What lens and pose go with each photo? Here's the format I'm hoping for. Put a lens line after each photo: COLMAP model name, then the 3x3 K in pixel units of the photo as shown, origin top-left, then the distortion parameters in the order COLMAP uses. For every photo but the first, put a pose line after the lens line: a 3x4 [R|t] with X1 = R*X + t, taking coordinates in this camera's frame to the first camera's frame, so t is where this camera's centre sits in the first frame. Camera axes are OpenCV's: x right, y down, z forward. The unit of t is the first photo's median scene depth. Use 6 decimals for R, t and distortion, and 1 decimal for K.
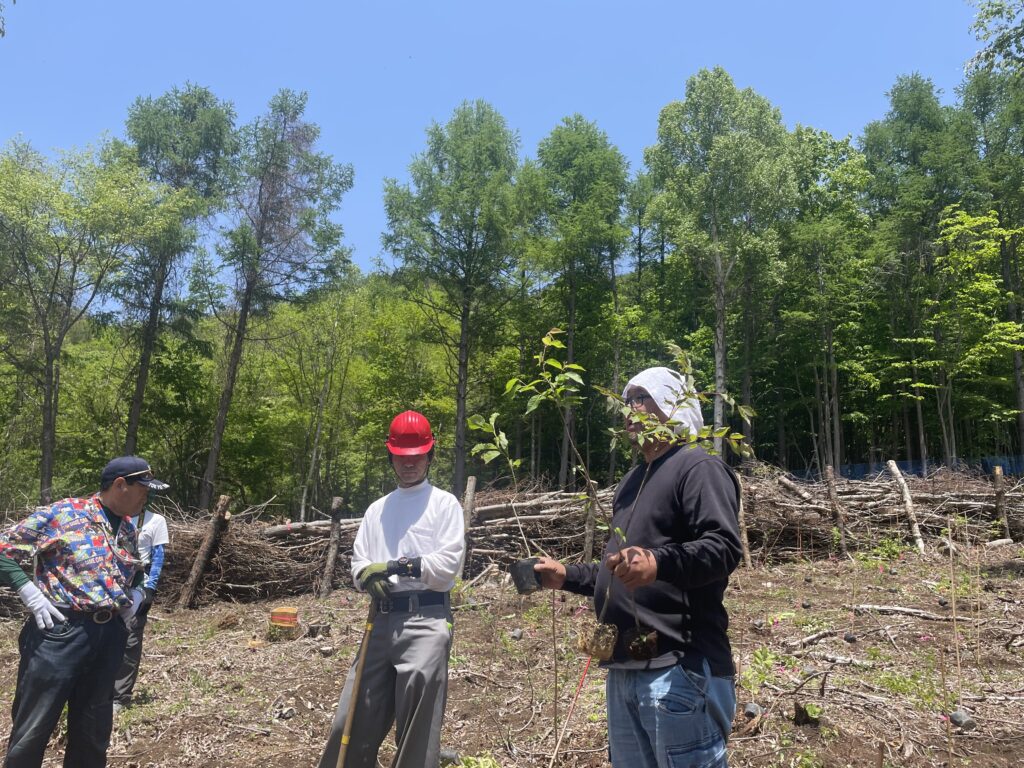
lens RADIAL K [[776.9, 0, 512.0], [0, 776.9, 384.0], [0, 0, 1]] dist [0.078451, -0.096182]
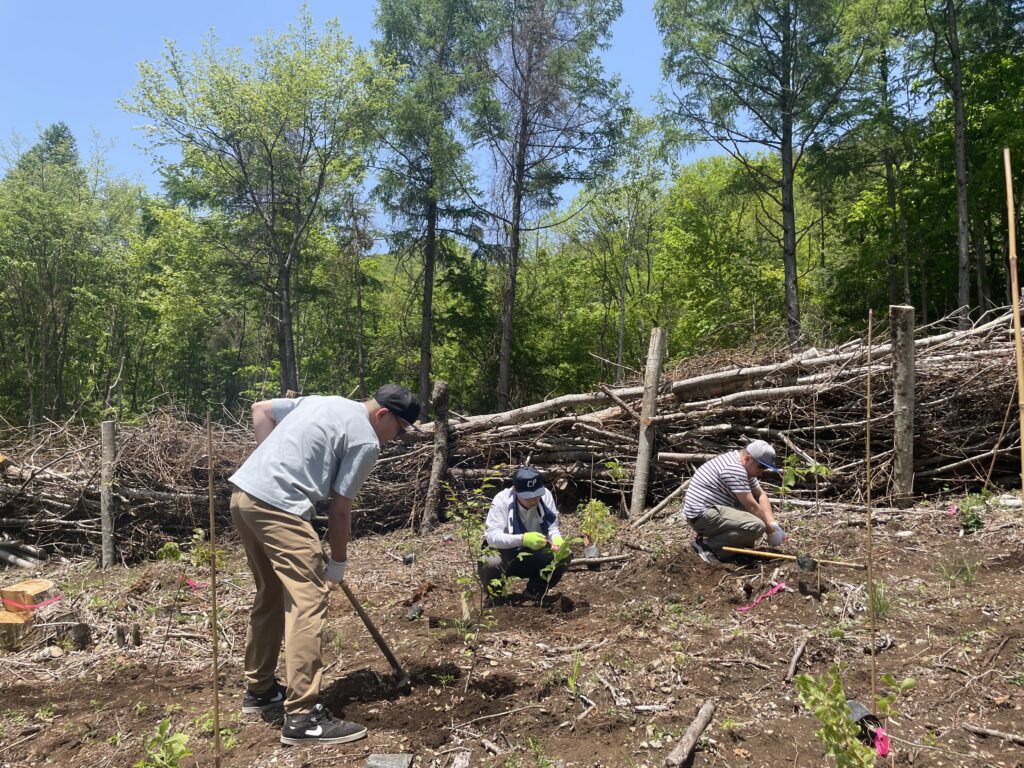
lens RADIAL K [[776.9, 0, 512.0], [0, 776.9, 384.0], [0, 0, 1]] dist [0.078451, -0.096182]
pose [[0.861458, -0.085945, -0.500504, 0.138020], [0.136693, 0.988443, 0.065540, 0.106717], [0.489087, -0.124875, 0.863250, 0.449151]]
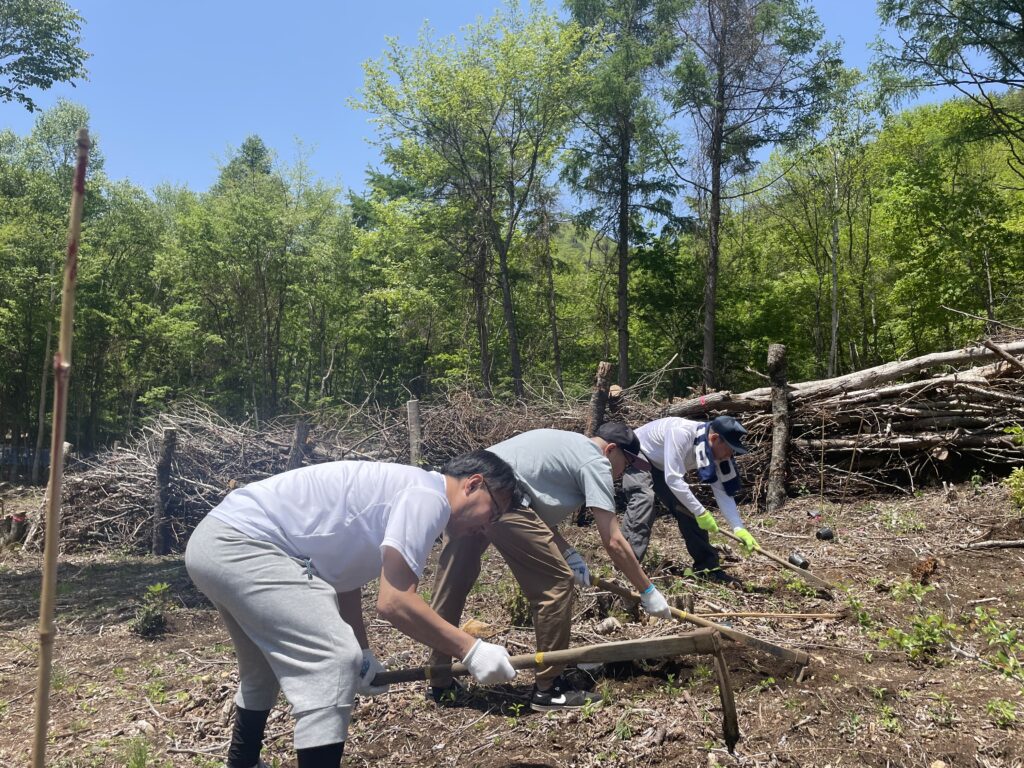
lens RADIAL K [[773.2, 0, 514.5], [0, 773.2, 364.6], [0, 0, 1]] dist [0.086275, -0.118912]
pose [[0.759445, -0.120105, -0.639389, 0.001794], [0.182155, 0.982757, 0.031752, 0.098872], [0.624550, -0.140582, 0.768228, 0.397052]]
